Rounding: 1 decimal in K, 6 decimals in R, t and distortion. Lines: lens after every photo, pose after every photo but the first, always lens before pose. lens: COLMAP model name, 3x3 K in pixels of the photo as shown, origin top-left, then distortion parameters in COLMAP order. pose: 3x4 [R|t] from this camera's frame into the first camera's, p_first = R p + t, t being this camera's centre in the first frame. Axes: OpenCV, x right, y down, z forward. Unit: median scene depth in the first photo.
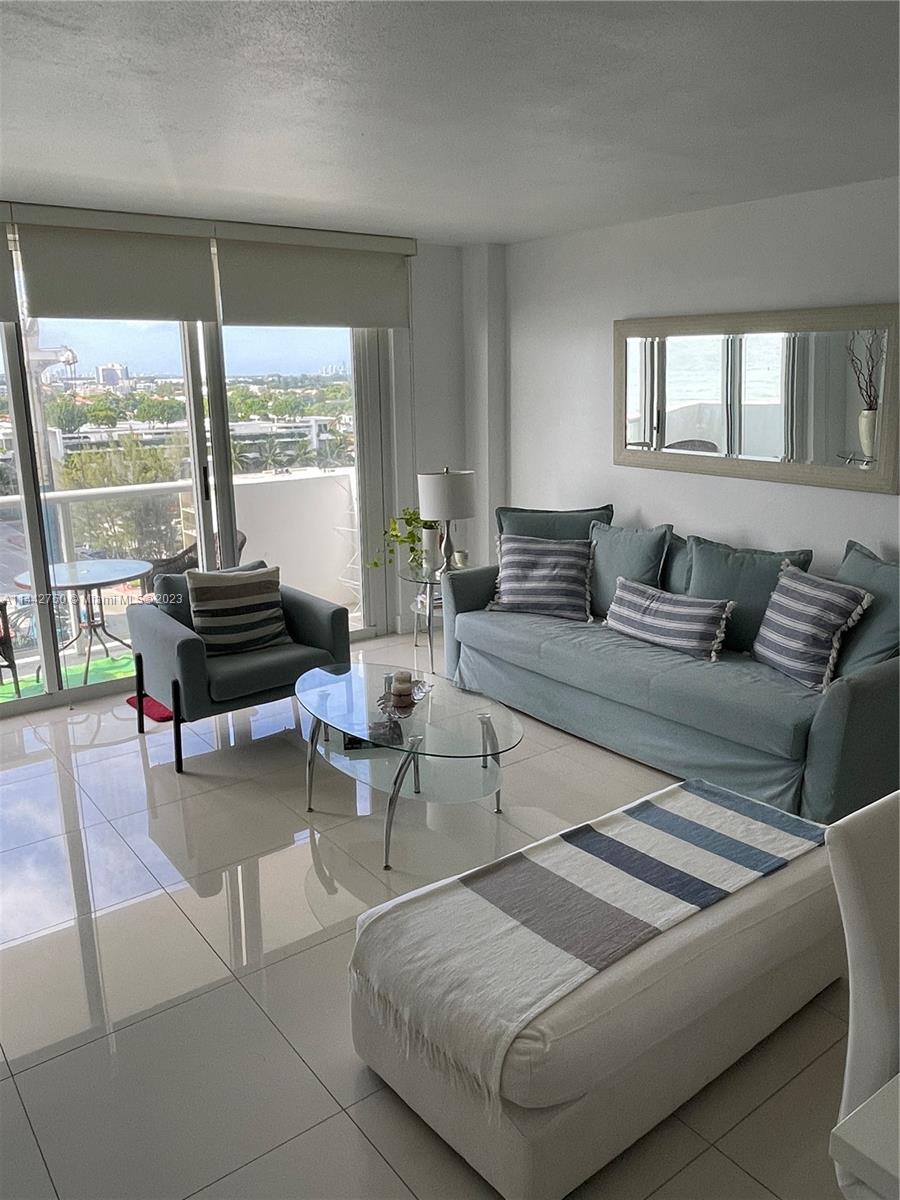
lens RADIAL K [[900.6, 0, 463.5], [0, 900.6, 602.4], [0, 0, 1]] dist [0.033289, -0.073426]
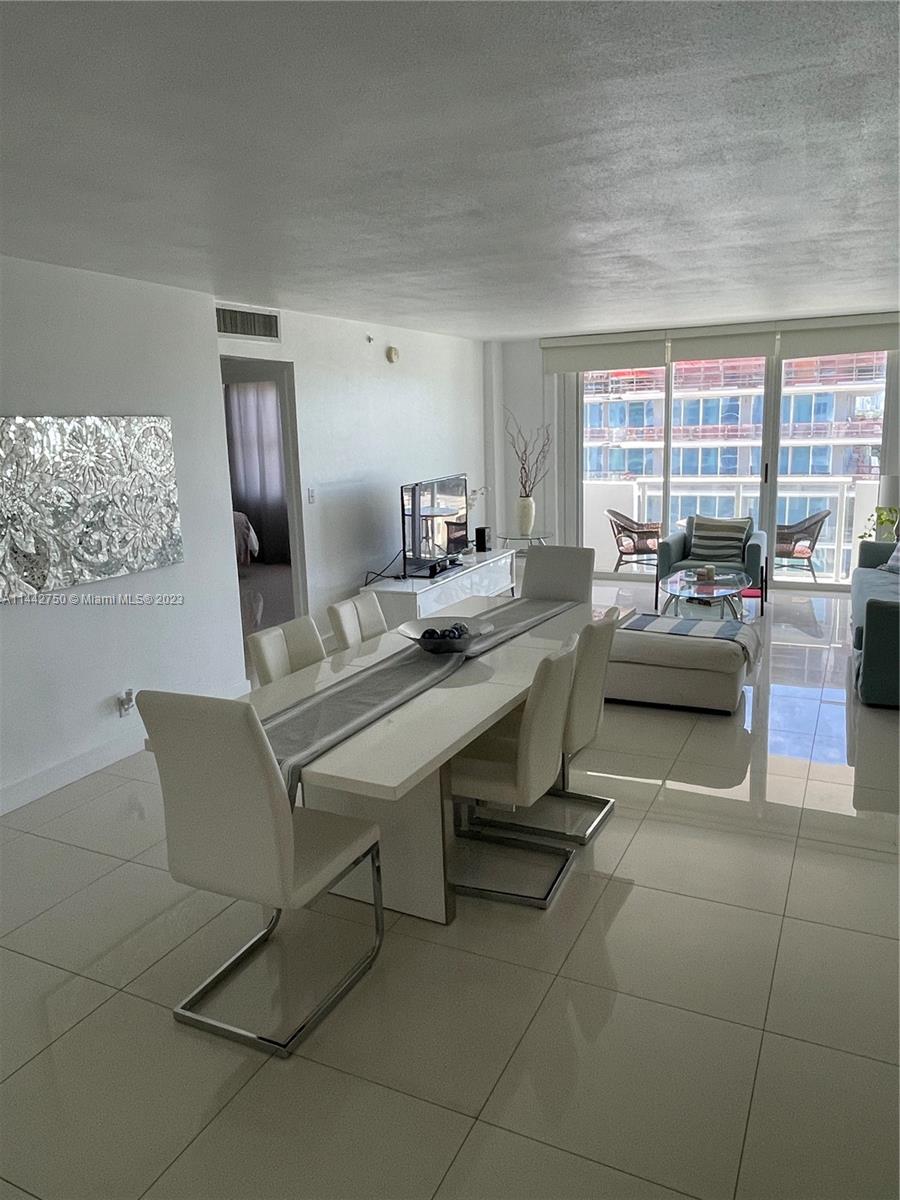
lens RADIAL K [[840.2, 0, 450.0], [0, 840.2, 600.0], [0, 0, 1]] dist [0.040163, -0.102695]
pose [[0.443960, 0.183032, -0.877154, 0.943921], [-0.194702, 0.975231, 0.104951, 0.050812], [0.874637, 0.124190, 0.468600, -0.236135]]
